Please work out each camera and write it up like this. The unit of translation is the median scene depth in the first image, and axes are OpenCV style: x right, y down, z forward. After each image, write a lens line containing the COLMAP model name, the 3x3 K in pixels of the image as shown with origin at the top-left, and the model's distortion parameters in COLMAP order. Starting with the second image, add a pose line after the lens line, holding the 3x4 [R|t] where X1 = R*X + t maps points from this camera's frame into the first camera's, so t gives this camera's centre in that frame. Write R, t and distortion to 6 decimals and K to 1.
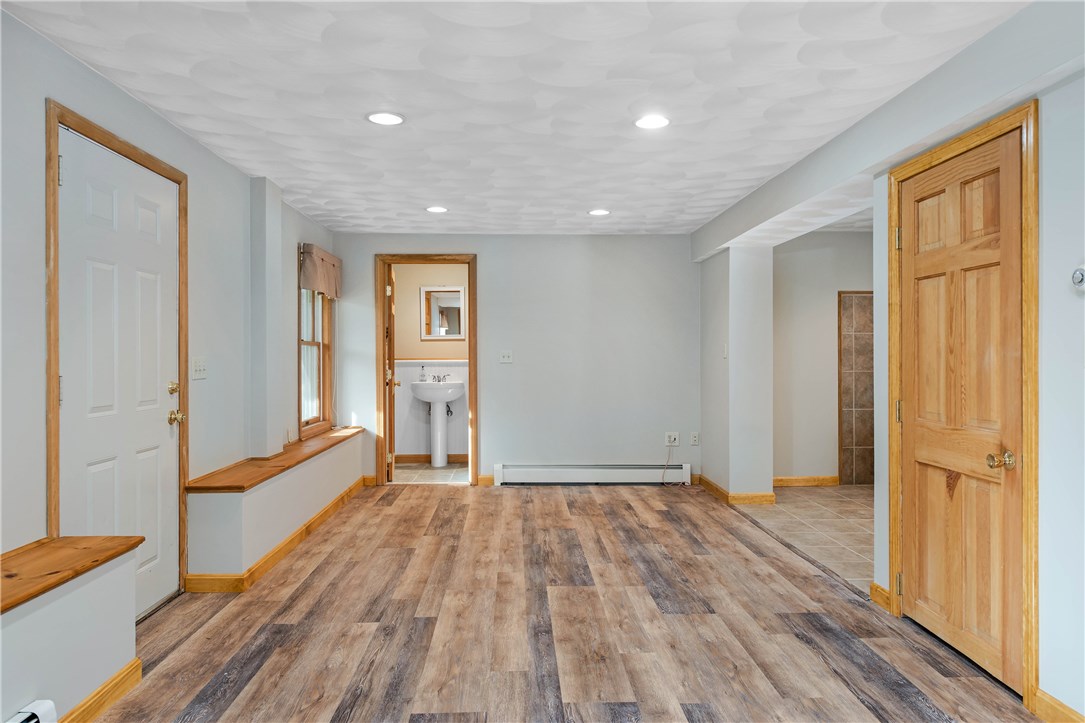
lens RADIAL K [[736.3, 0, 538.5], [0, 736.3, 360.0], [0, 0, 1]] dist [-0.004517, -0.000941]
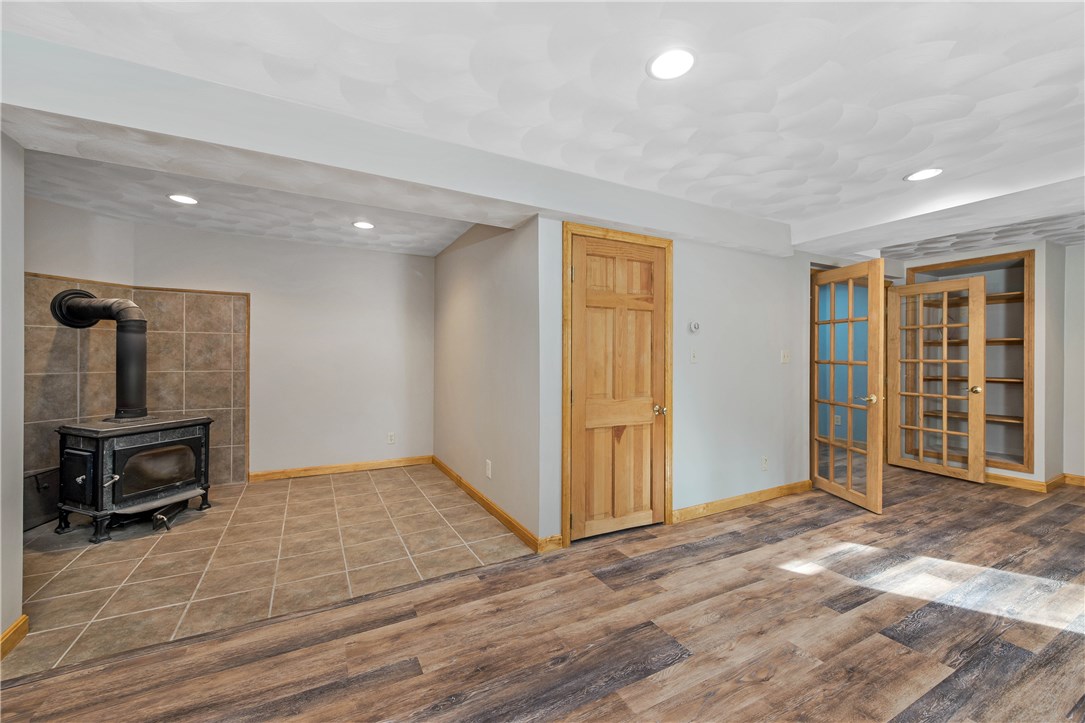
lens RADIAL K [[427.2, 0, 535.1], [0, 427.2, 353.7], [0, 0, 1]] dist [0.001941, -0.000181]
pose [[-0.434127, 0.006642, 0.900827, -0.239092], [0.002529, 0.999978, -0.006154, -0.009771], [-0.900848, -0.000393, -0.434135, 1.596205]]
